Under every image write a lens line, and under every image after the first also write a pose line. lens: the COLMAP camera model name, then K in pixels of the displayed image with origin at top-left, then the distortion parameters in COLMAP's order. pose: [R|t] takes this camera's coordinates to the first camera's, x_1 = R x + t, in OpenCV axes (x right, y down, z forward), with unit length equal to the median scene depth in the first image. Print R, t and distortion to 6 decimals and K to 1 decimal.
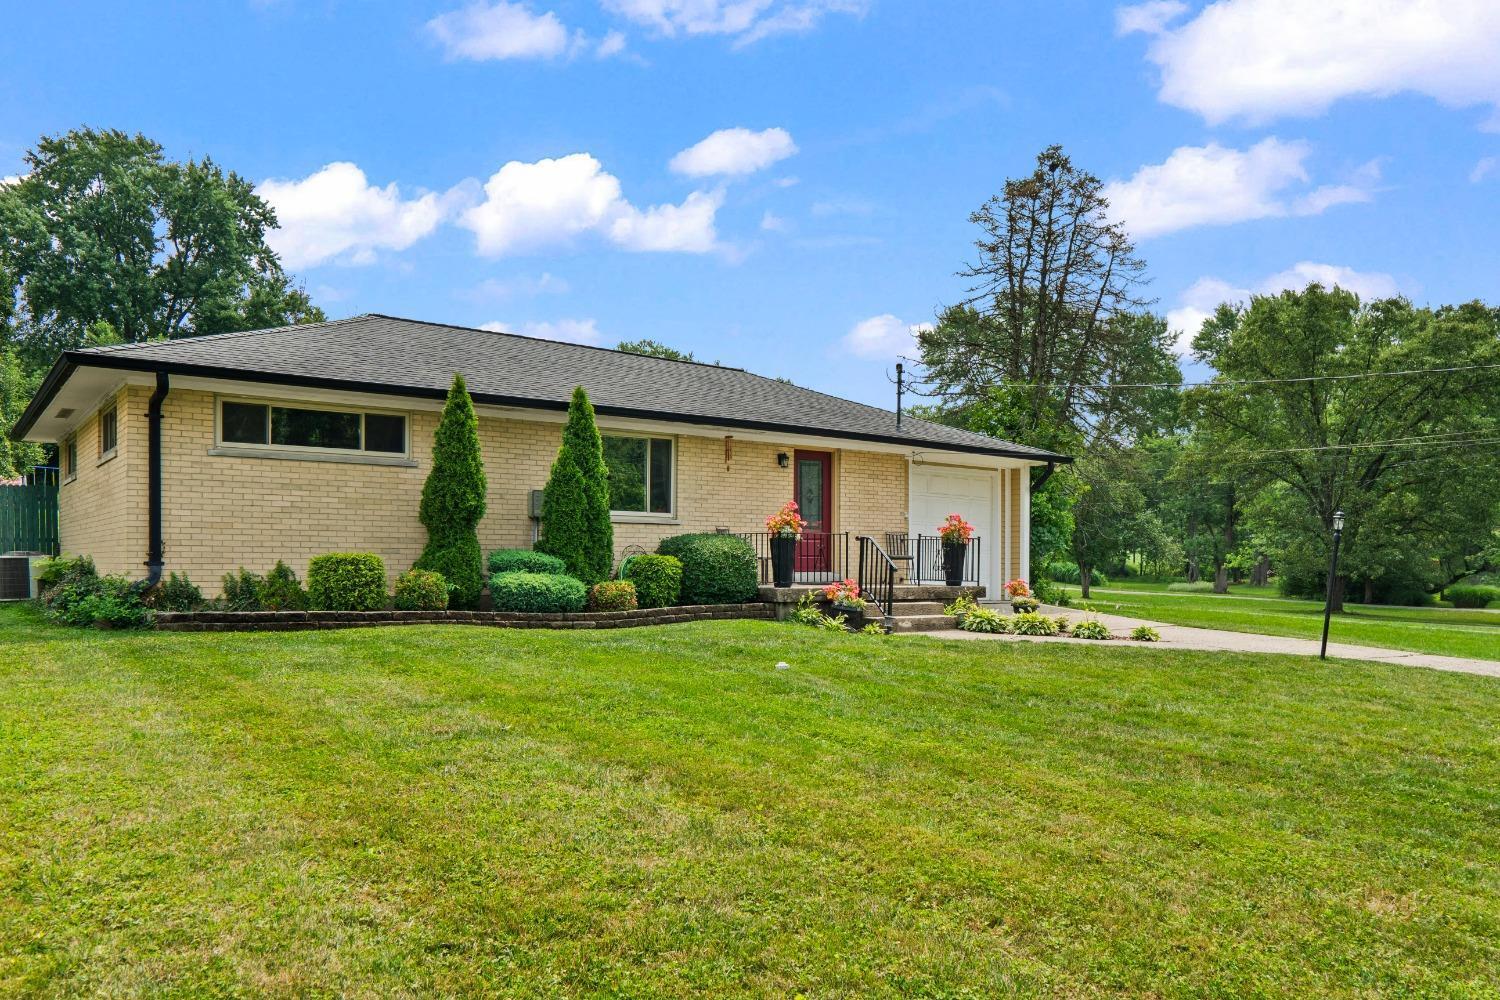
lens RADIAL K [[1064.6, 0, 781.0], [0, 1064.6, 563.2], [0, 0, 1]] dist [-0.003934, -0.004535]
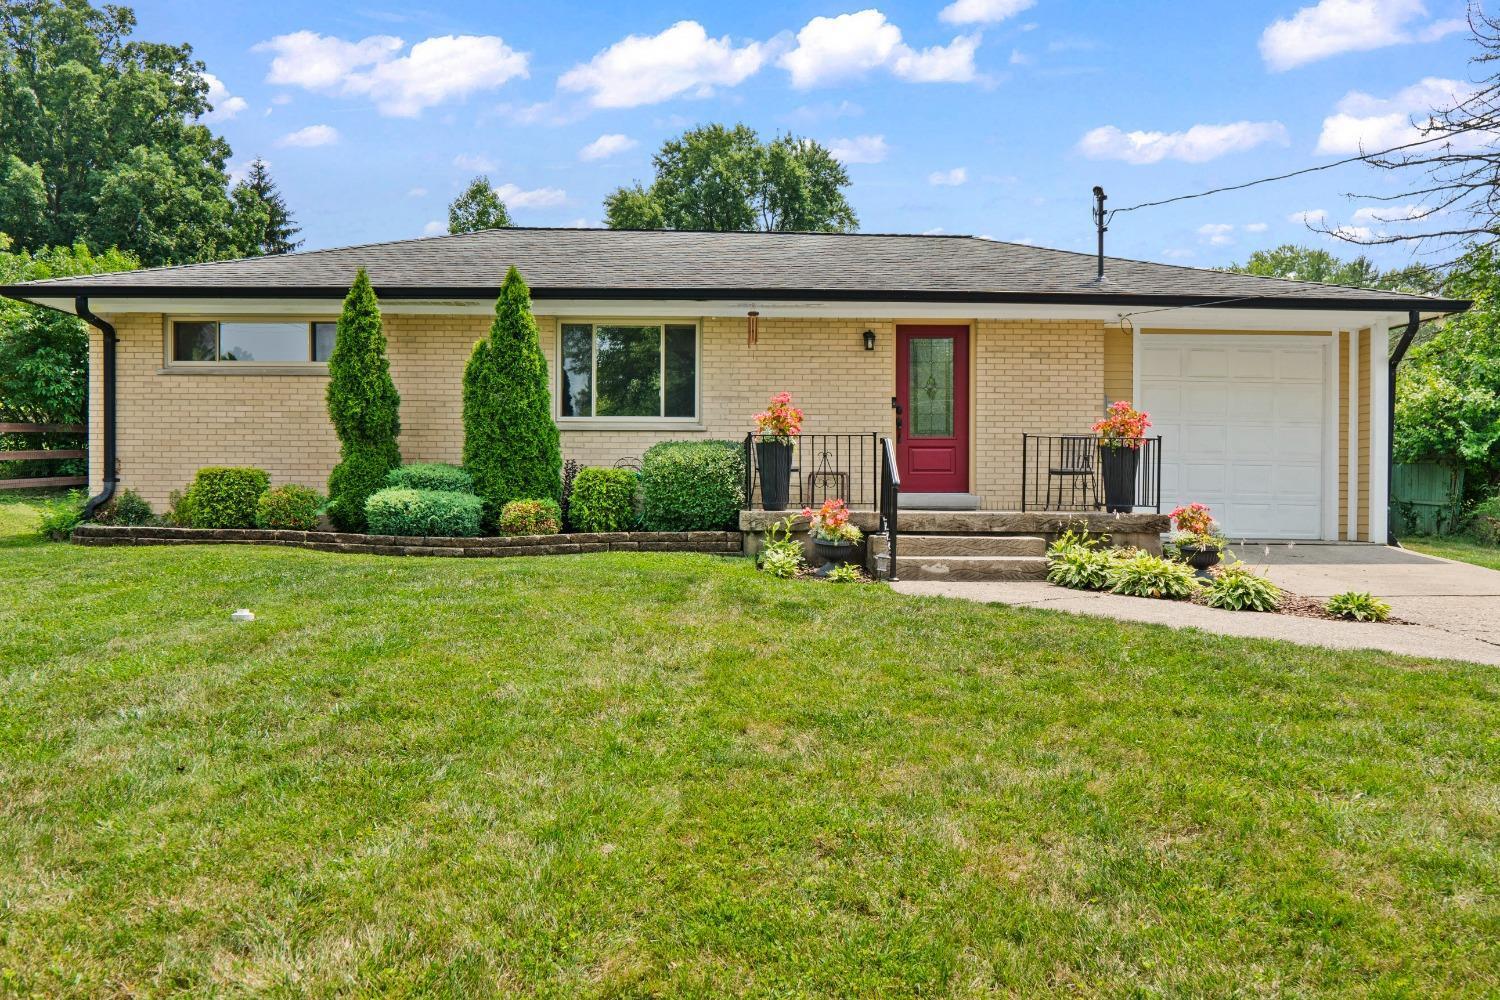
lens RADIAL K [[1064.6, 0, 751.9], [0, 1064.6, 493.7], [0, 0, 1]] dist [-0.003934, -0.004535]
pose [[0.799883, -0.003912, -0.600143, 0.462474], [-0.001176, 0.999967, -0.008086, 0.018144], [0.600155, 0.007174, 0.799852, 0.449412]]
